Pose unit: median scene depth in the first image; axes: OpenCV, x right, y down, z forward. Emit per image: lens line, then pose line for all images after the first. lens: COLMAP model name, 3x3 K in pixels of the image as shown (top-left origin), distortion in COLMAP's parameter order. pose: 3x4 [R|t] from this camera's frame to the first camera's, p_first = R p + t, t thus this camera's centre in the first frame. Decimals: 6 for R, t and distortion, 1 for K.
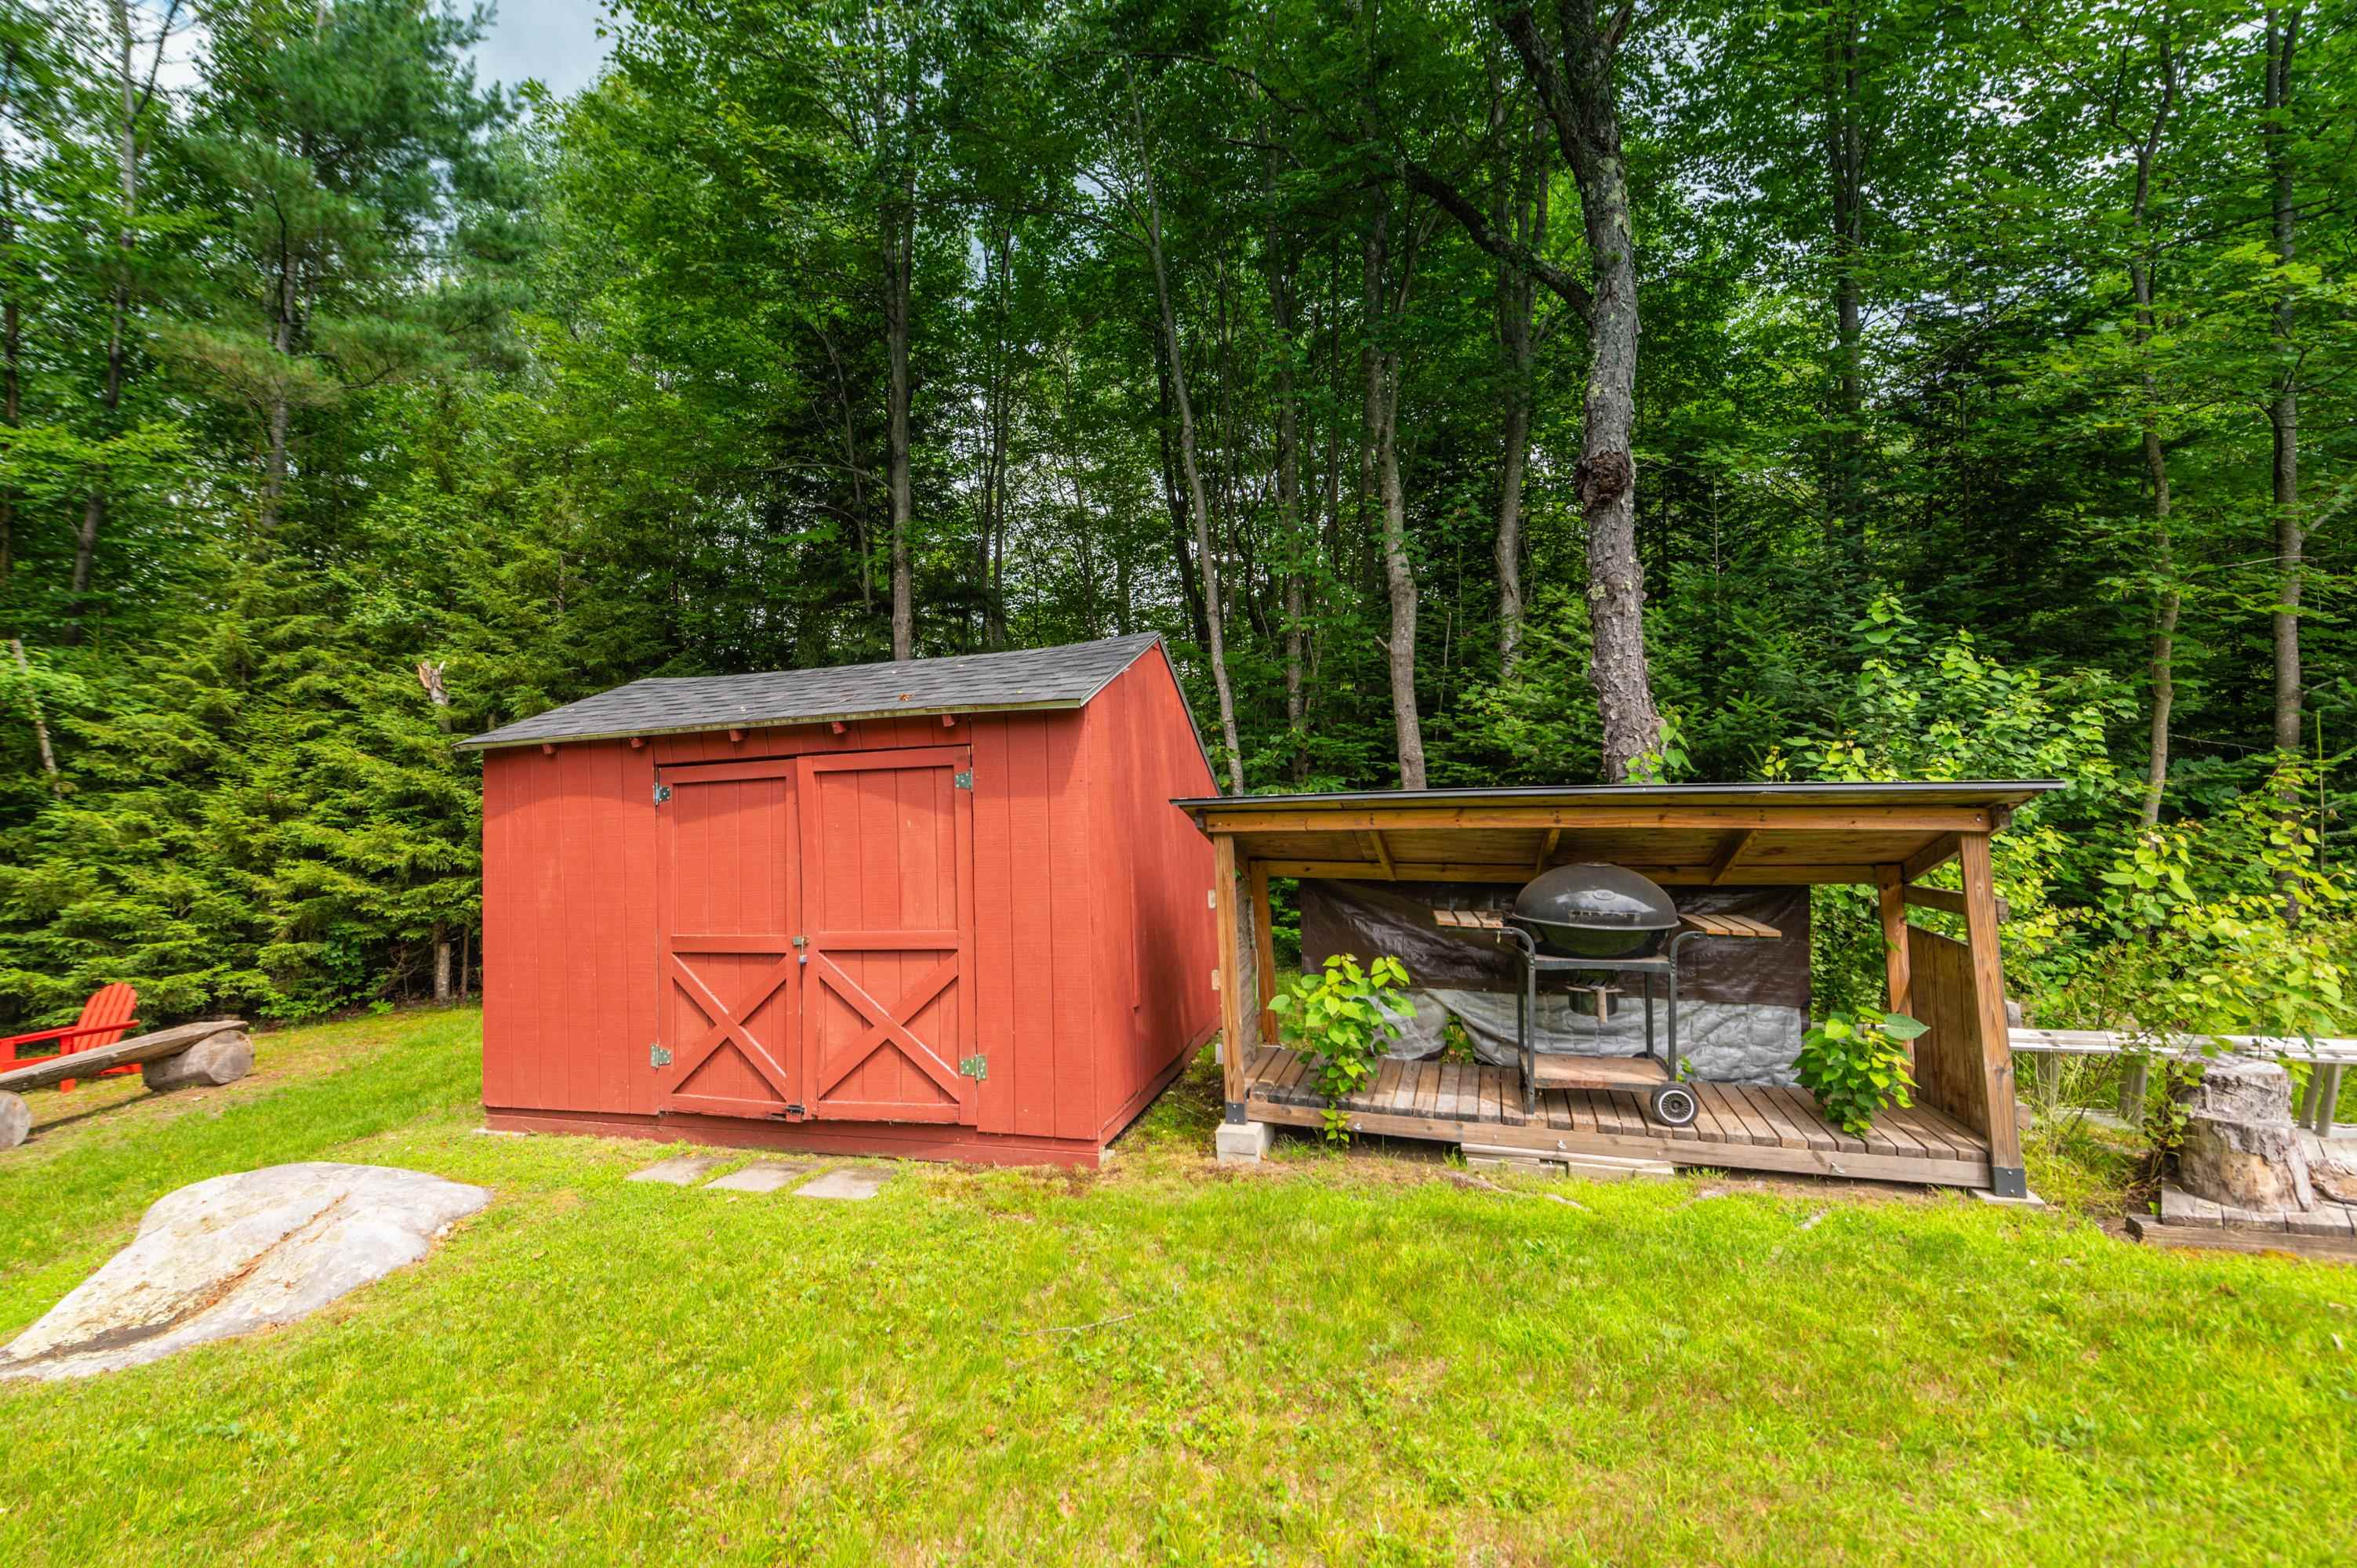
lens RADIAL K [[937.7, 0, 1170.4], [0, 937.7, 778.3], [0, 0, 1]] dist [-0.010447, 0.000256]
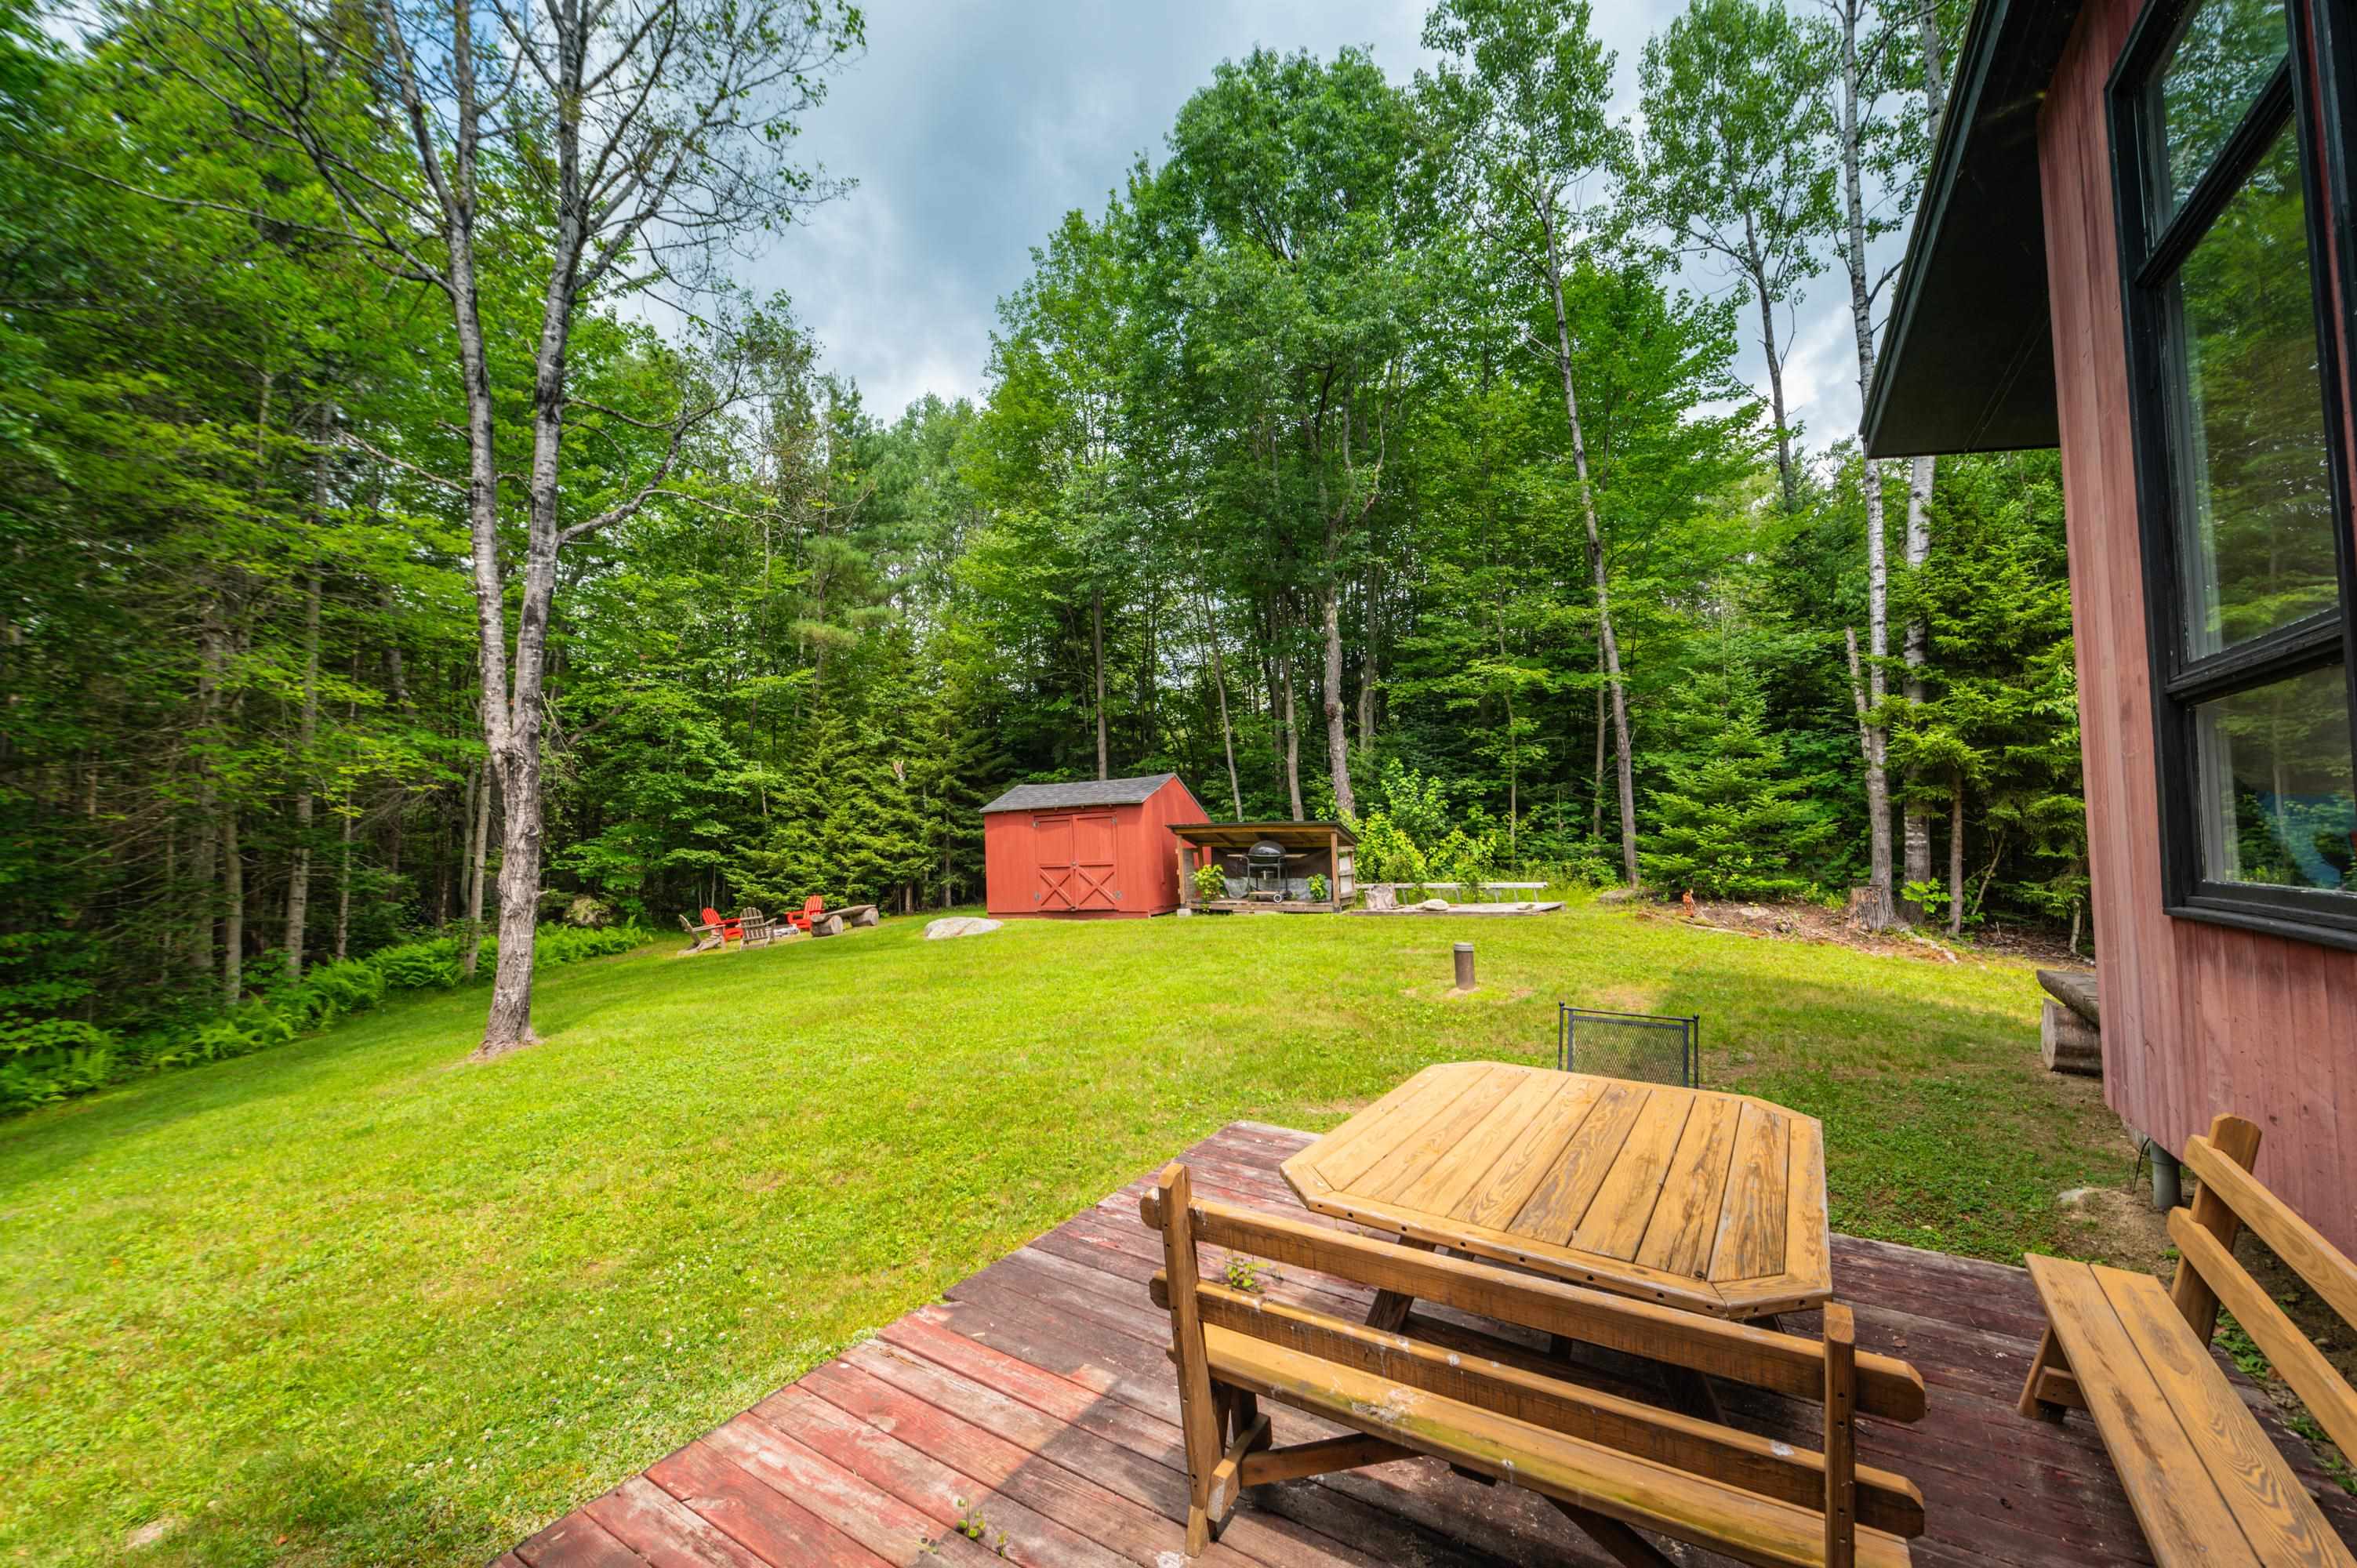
lens RADIAL K [[937.7, 0, 1179.2], [0, 937.7, 779.9], [0, 0, 1]] dist [-0.010447, 0.000256]
pose [[0.978159, -0.018059, -0.207072, 0.366761], [0.016066, 0.999807, -0.011303, -0.050563], [0.207236, 0.007730, 0.978261, -1.185630]]
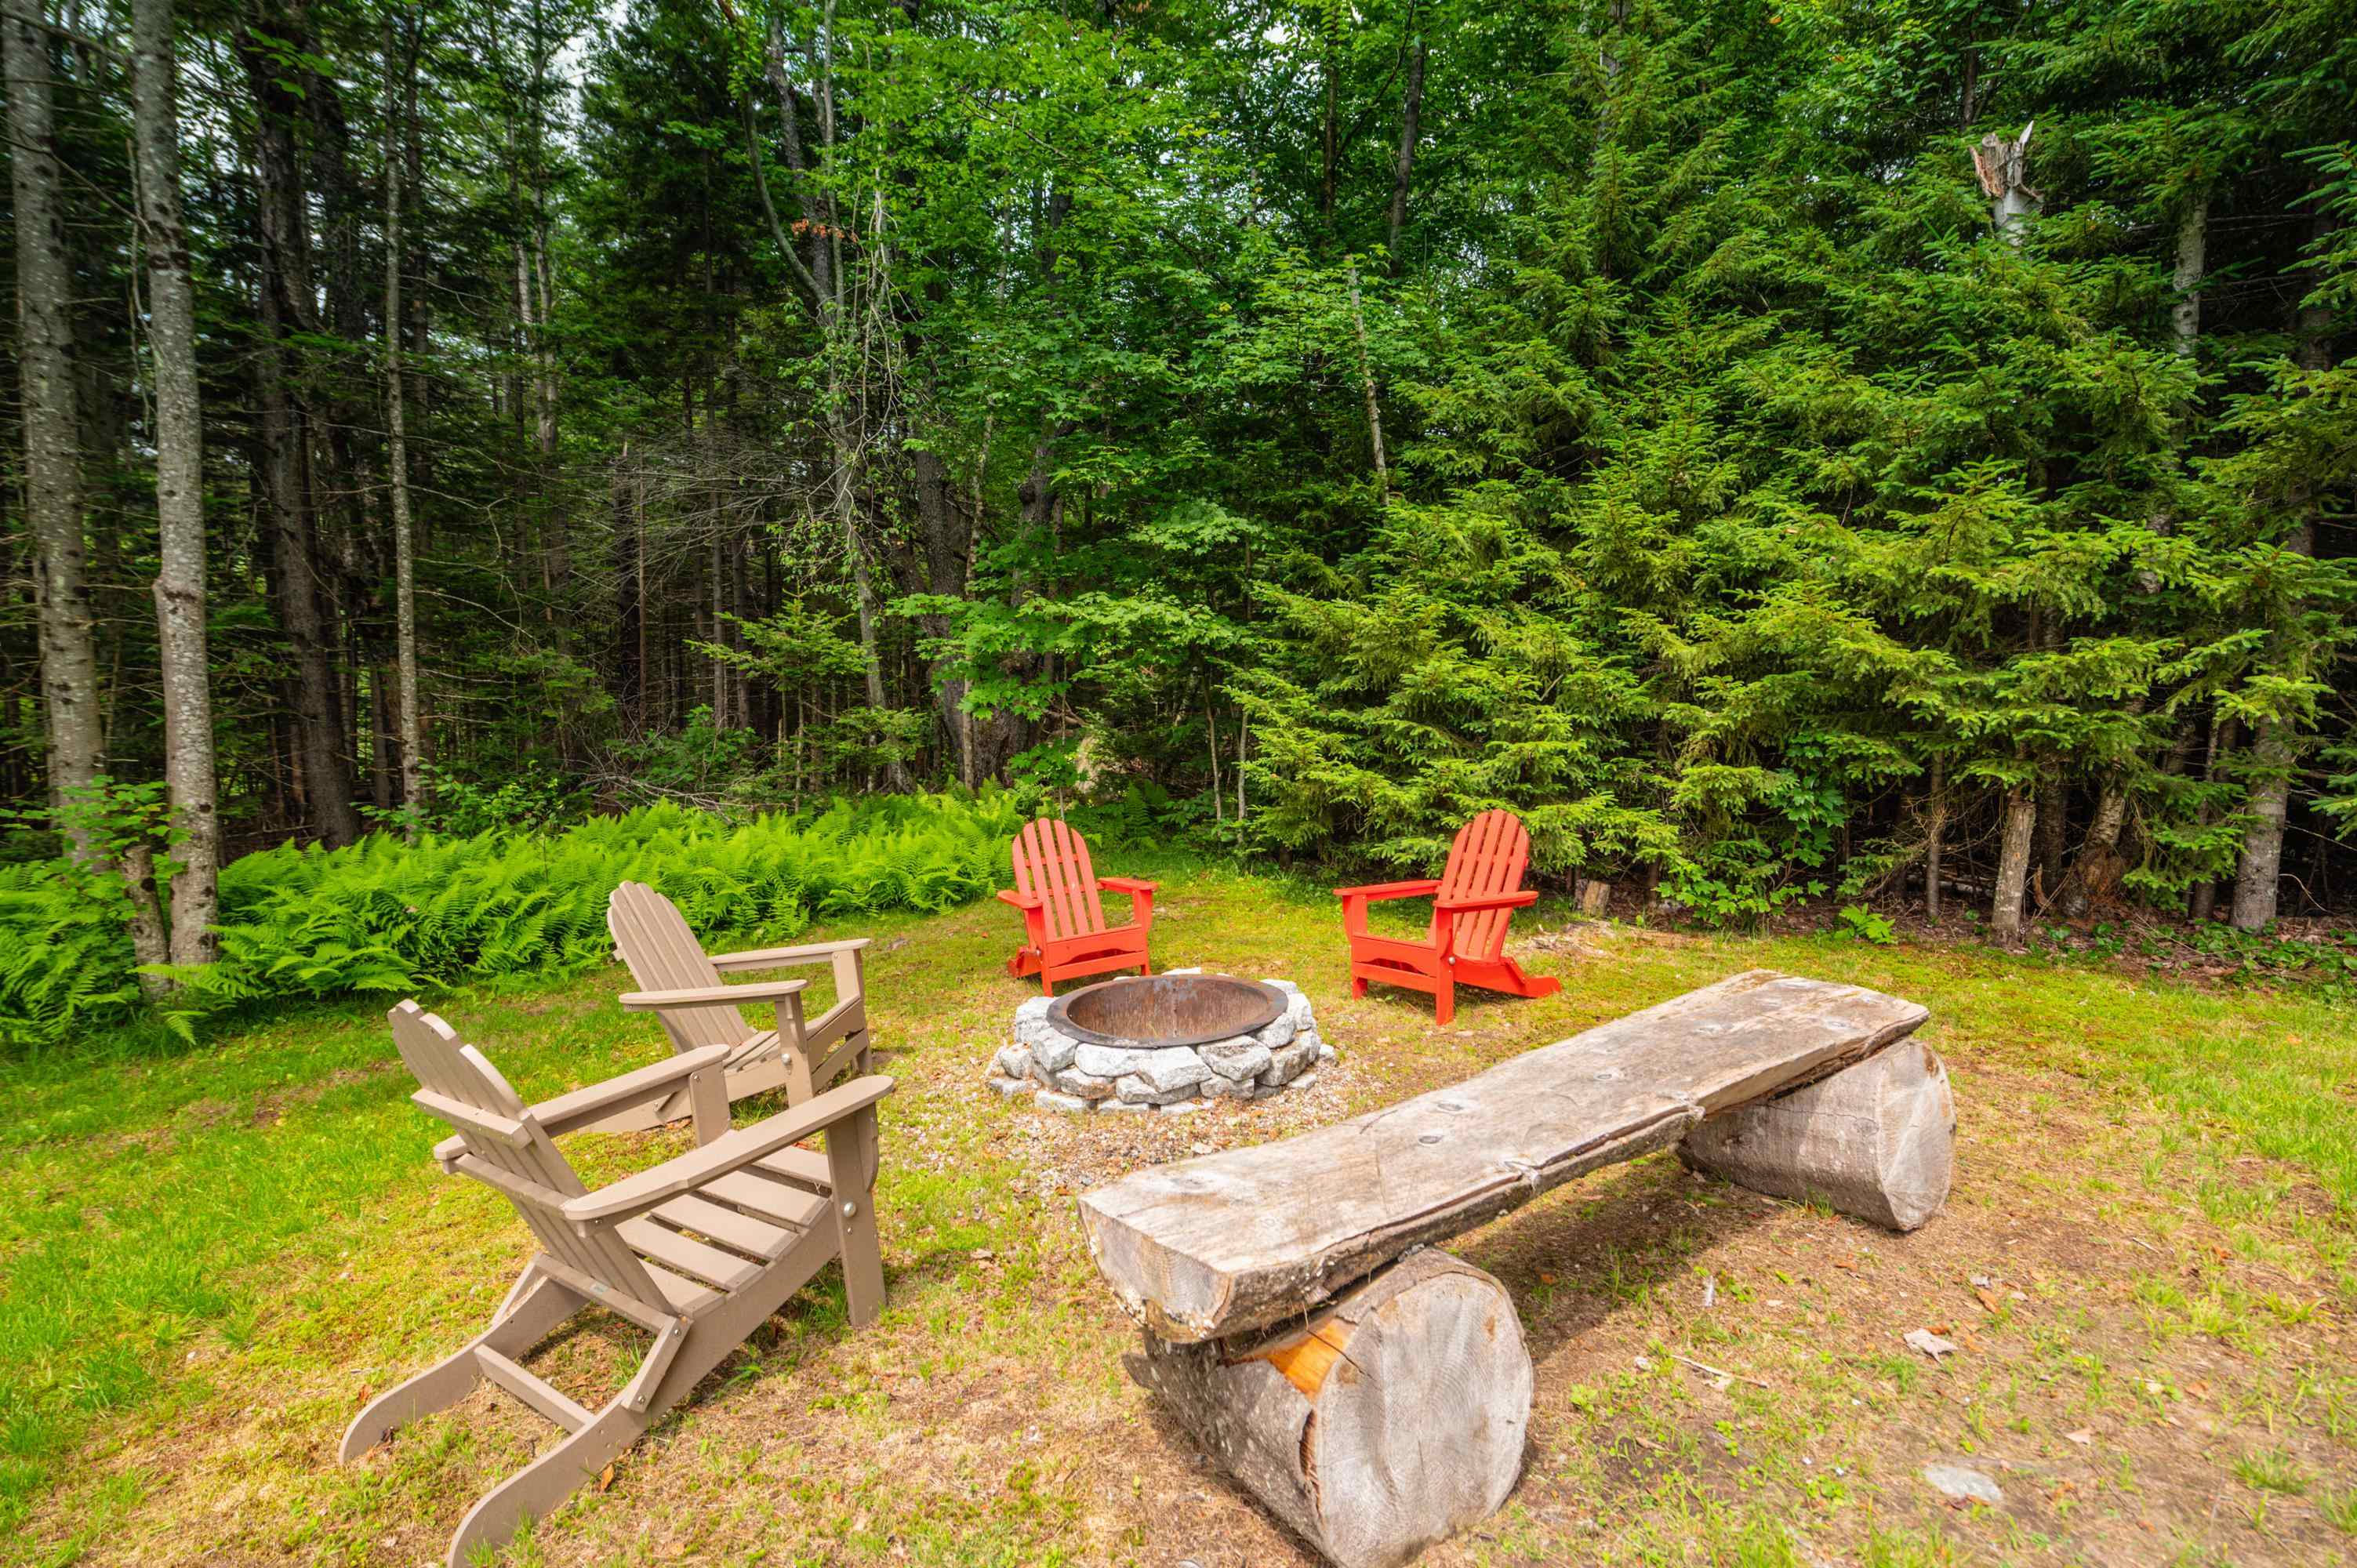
lens RADIAL K [[1026.0, 0, 1181.5], [0, 1026.0, 770.6], [0, 0, 1]] dist [-0.002072, -0.000121]
pose [[0.521098, 0.101116, -0.847486, -0.645324], [0.019209, 0.991316, 0.130088, 0.105293], [0.853281, -0.084068, 0.514631, 0.484546]]
